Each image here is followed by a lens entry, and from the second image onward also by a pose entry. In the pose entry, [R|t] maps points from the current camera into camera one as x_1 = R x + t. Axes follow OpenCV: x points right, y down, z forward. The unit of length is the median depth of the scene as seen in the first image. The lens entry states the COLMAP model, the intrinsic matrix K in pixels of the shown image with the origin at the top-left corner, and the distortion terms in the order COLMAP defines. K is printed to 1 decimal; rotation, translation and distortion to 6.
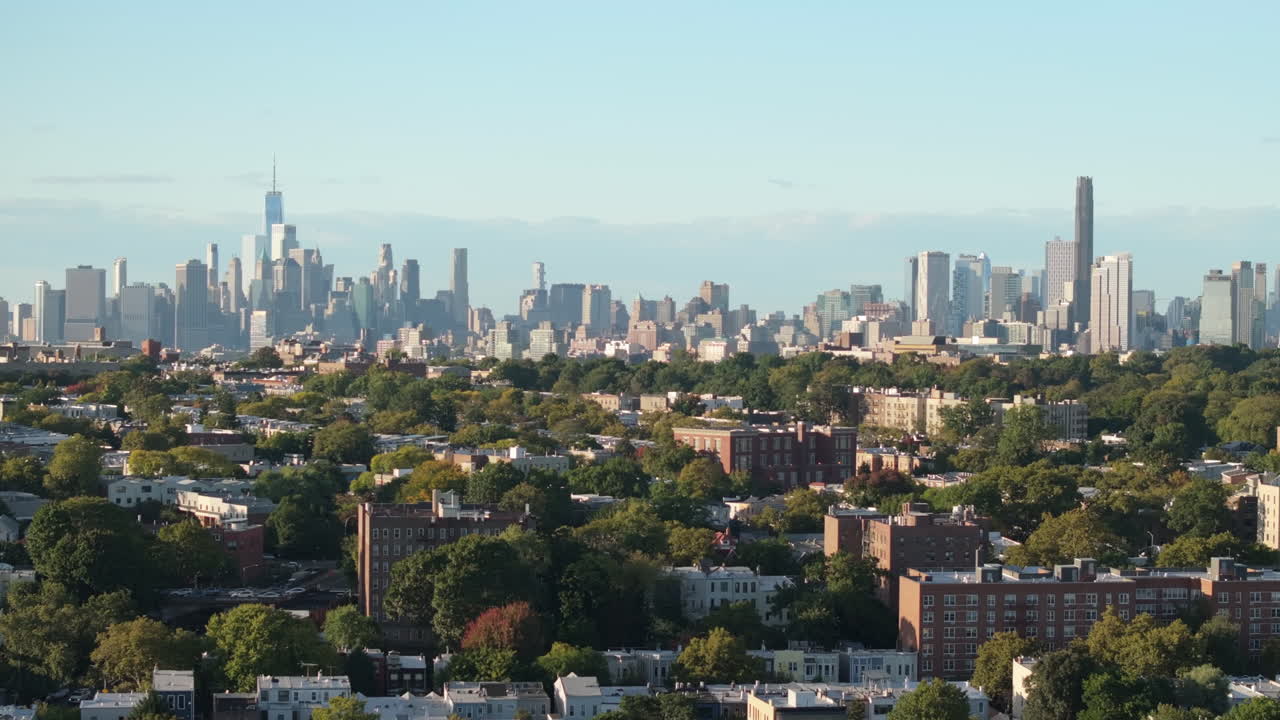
lens RADIAL K [[2788.3, 0, 639.6], [0, 2788.3, 361.7], [0, 0, 1]] dist [-0.167775, 0.000000]
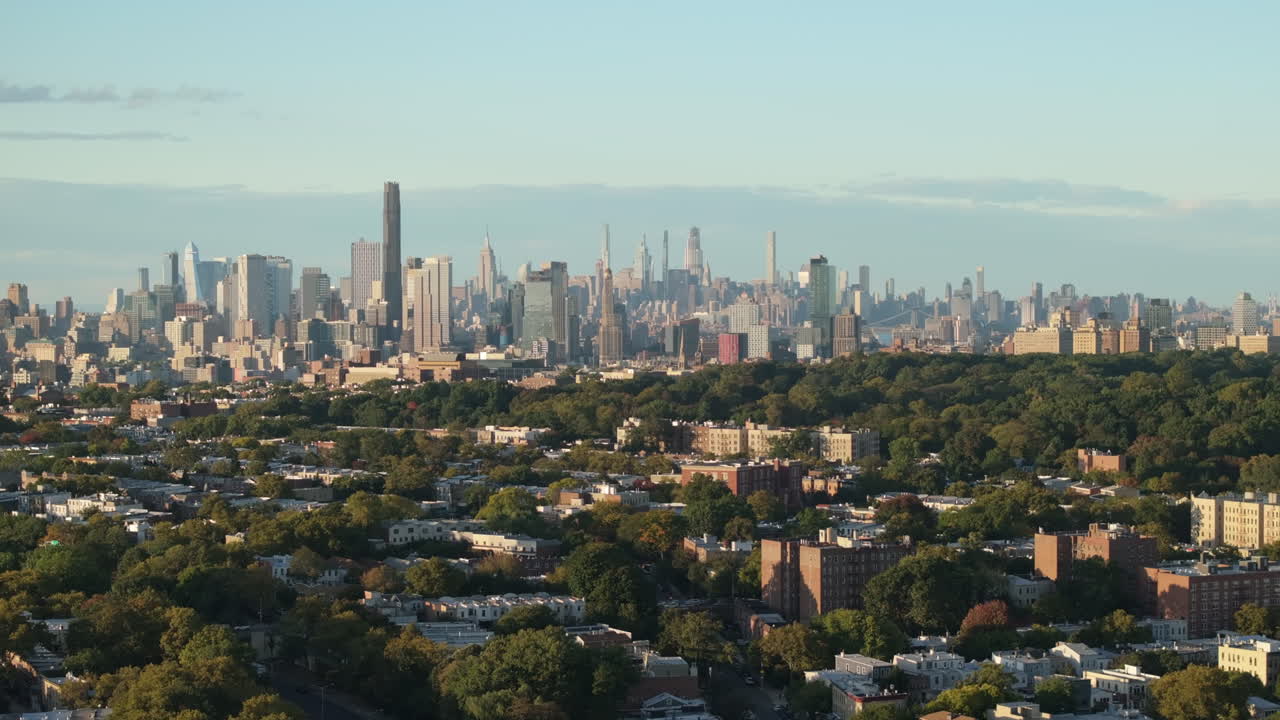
lens RADIAL K [[2788.3, 0, 640.3], [0, 2788.3, 355.8], [0, 0, 1]] dist [-0.167775, 0.000000]
pose [[0.953710, -0.019457, 0.300097, -0.158860], [0.017948, 0.999809, 0.007783, -0.015323], [-0.300191, -0.002037, 0.953877, -0.099305]]
